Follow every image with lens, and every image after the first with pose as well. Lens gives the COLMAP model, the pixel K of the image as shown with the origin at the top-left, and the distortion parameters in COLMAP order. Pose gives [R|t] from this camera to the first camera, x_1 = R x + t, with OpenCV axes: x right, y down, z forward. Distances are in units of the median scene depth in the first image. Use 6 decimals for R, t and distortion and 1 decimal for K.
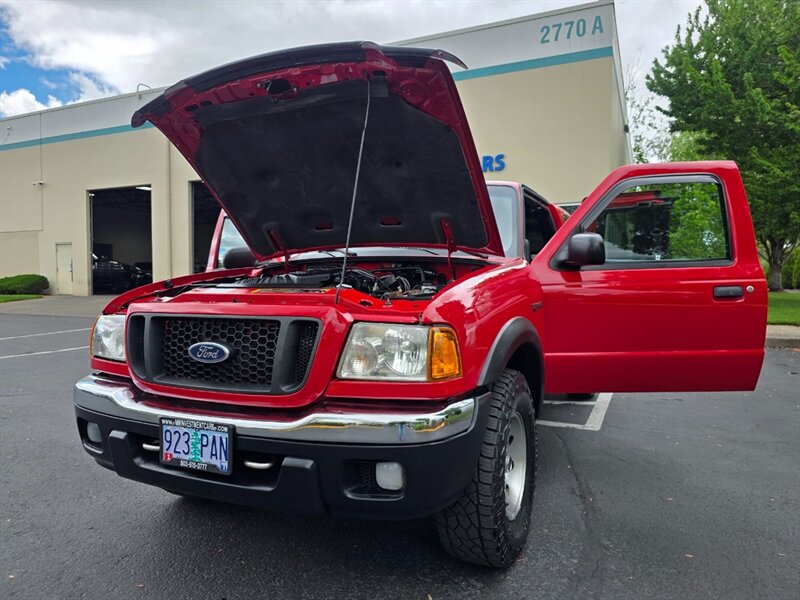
lens RADIAL K [[536.3, 0, 401.0], [0, 536.3, 297.7], [0, 0, 1]] dist [0.035368, -0.029075]
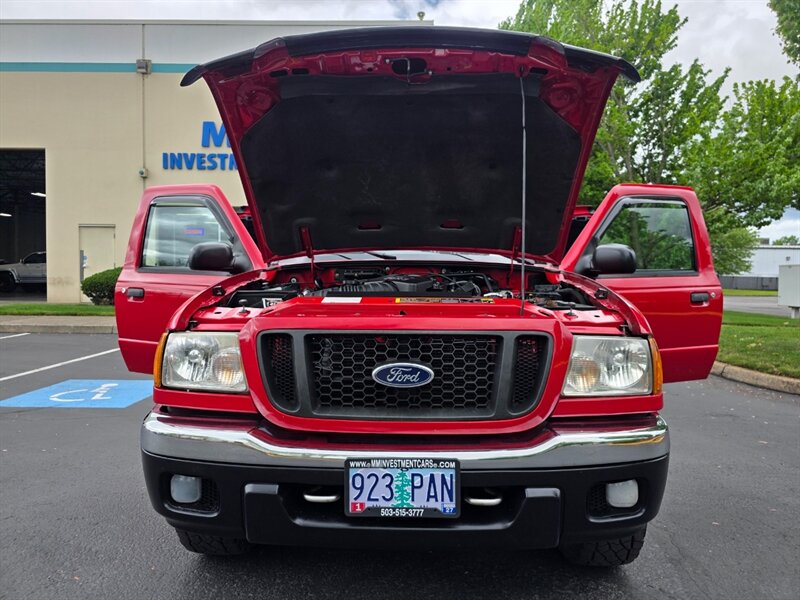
lens RADIAL K [[536.3, 0, 401.0], [0, 536.3, 297.7], [0, 0, 1]] dist [0.035368, -0.029075]
pose [[0.922107, -0.003561, 0.386919, -0.690881], [0.003153, 0.999994, 0.001689, -0.021125], [-0.386922, -0.000338, 0.922112, 0.232066]]
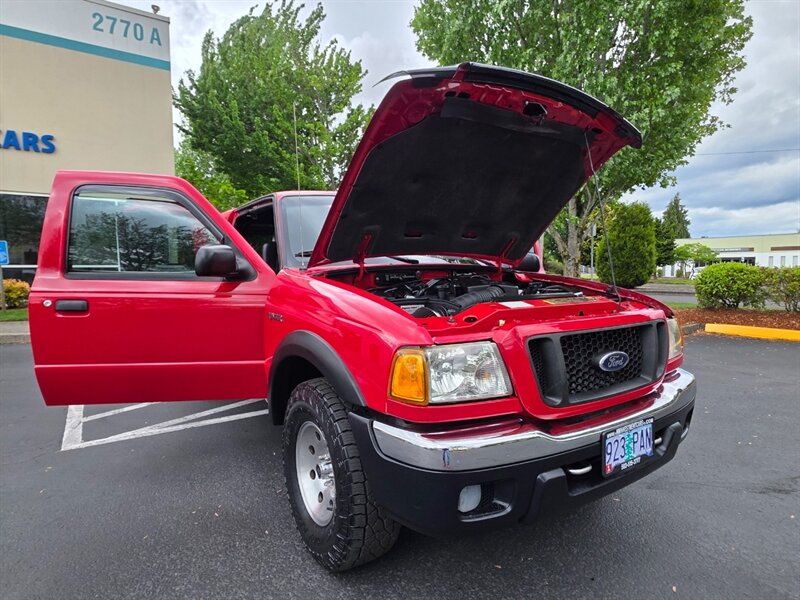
lens RADIAL K [[456.3, 0, 397.9], [0, 456.3, 301.0], [0, 0, 1]] dist [0.000826, -0.001014]
pose [[0.537625, -0.060479, 0.841012, -1.372845], [0.033733, 0.998169, 0.050217, -0.081035], [-0.842509, 0.001372, 0.538681, 0.880659]]
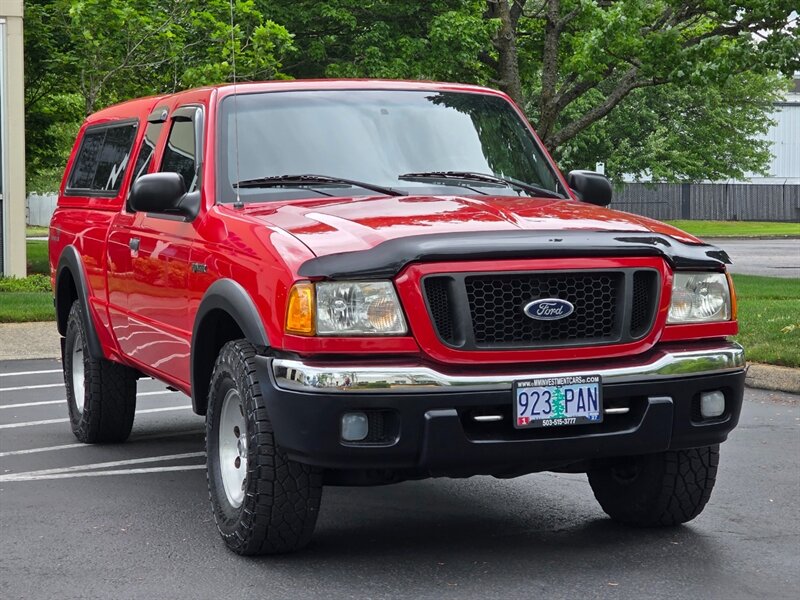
lens RADIAL K [[1842.2, 0, 399.9], [0, 1842.2, 250.1], [0, 0, 1]] dist [-0.555460, 8.486454]
pose [[0.716125, -0.022708, 0.697603, -2.860647], [0.030963, 0.999520, 0.000751, -0.015315], [-0.697285, 0.021063, 0.716485, -1.176294]]
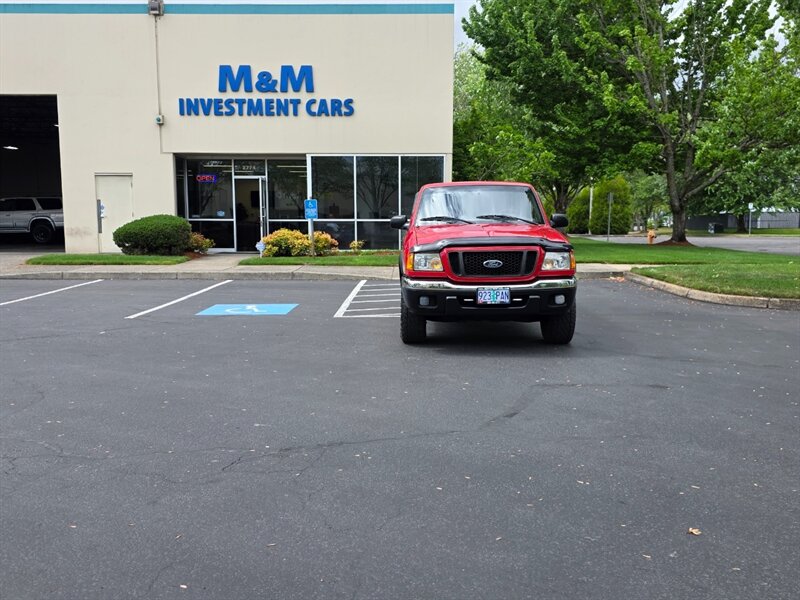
lens RADIAL K [[715.5, 0, 400.0], [0, 715.5, 300.0], [0, 0, 1]] dist [0.047964, -0.008582]
pose [[0.917401, -0.045693, 0.395331, -2.298546], [0.016575, 0.996912, 0.076761, -0.004548], [-0.397618, -0.063868, 0.915326, -2.239736]]
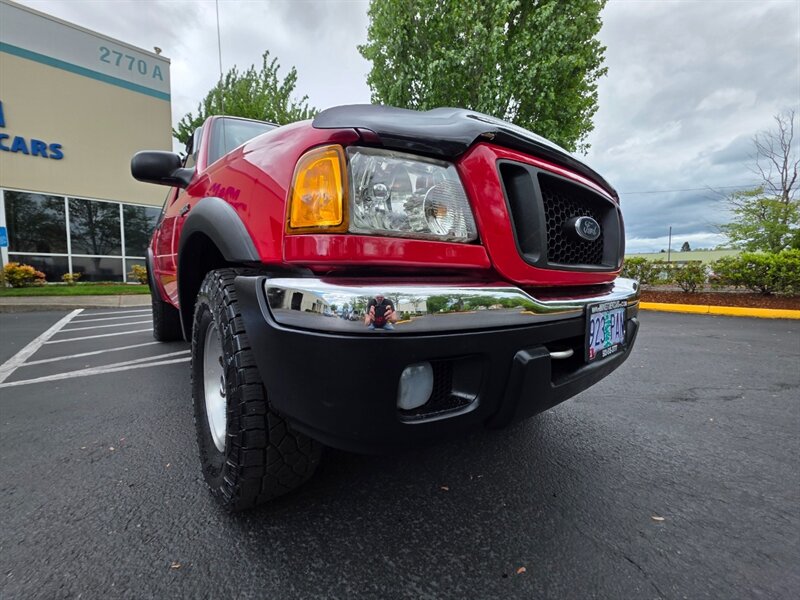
lens RADIAL K [[317.6, 0, 399.1], [0, 317.6, 299.8], [0, 0, 1]] dist [-0.000621, -0.000186]
pose [[0.422833, -0.058014, 0.904349, -0.980708], [0.021989, 0.998312, 0.053760, 0.186073], [-0.905941, -0.002846, 0.423394, 1.071488]]
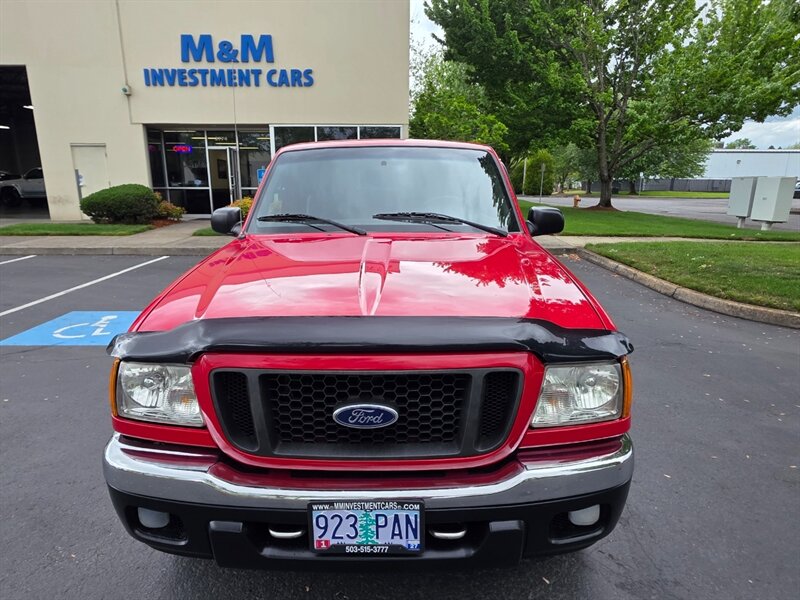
lens RADIAL K [[484.6, 0, 393.2], [0, 484.6, 300.5], [0, 0, 1]] dist [-0.000616, 0.001665]
pose [[0.914712, -0.094827, 0.392823, -0.592557], [0.014149, 0.978997, 0.203384, -0.214259], [-0.403858, -0.180480, 0.896842, 0.373171]]
